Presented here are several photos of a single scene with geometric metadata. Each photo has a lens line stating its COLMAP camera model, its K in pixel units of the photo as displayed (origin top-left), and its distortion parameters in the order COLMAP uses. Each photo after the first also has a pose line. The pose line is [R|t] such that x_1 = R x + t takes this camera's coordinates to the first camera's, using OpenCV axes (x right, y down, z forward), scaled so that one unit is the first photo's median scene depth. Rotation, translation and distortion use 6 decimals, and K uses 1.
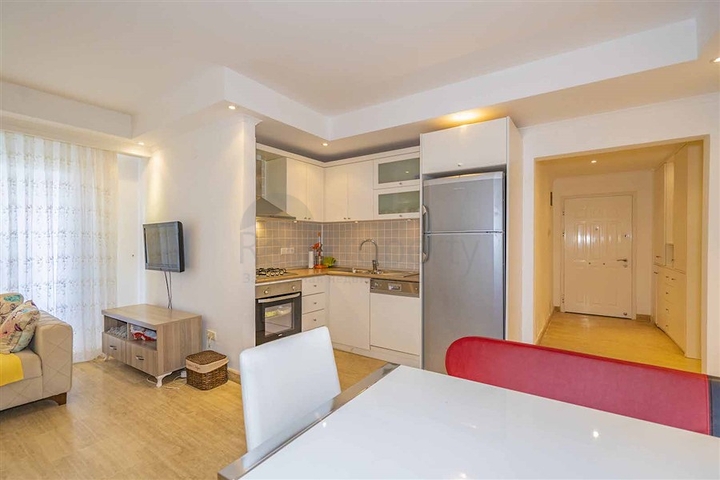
lens RADIAL K [[326.5, 0, 360.0], [0, 326.5, 240.0], [0, 0, 1]] dist [-0.012251, 0.000728]
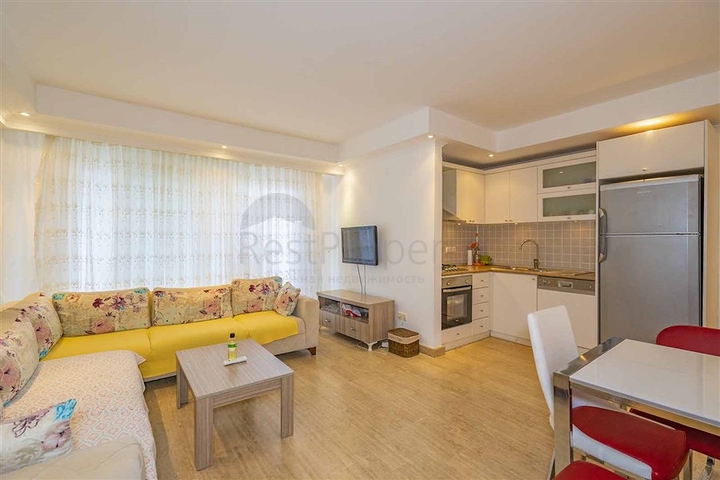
lens RADIAL K [[326.5, 0, 360.0], [0, 326.5, 240.0], [0, 0, 1]] dist [-0.012251, 0.000728]
pose [[0.949101, 0.003599, -0.314952, -0.197238], [-0.001442, 0.999974, 0.007082, -0.009561], [0.314970, -0.006267, 0.949081, -0.226373]]
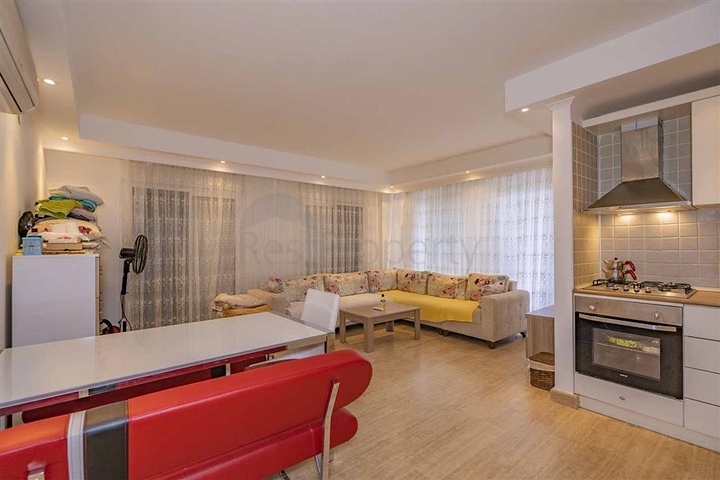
lens RADIAL K [[339.6, 0, 360.0], [0, 339.6, 240.0], [0, 0, 1]] dist [0.000042, 0.000354]
pose [[-0.297405, -0.009668, -0.954702, 0.593524], [0.010541, 0.999855, -0.013409, 0.002619], [0.954693, -0.014052, -0.297260, 0.642442]]
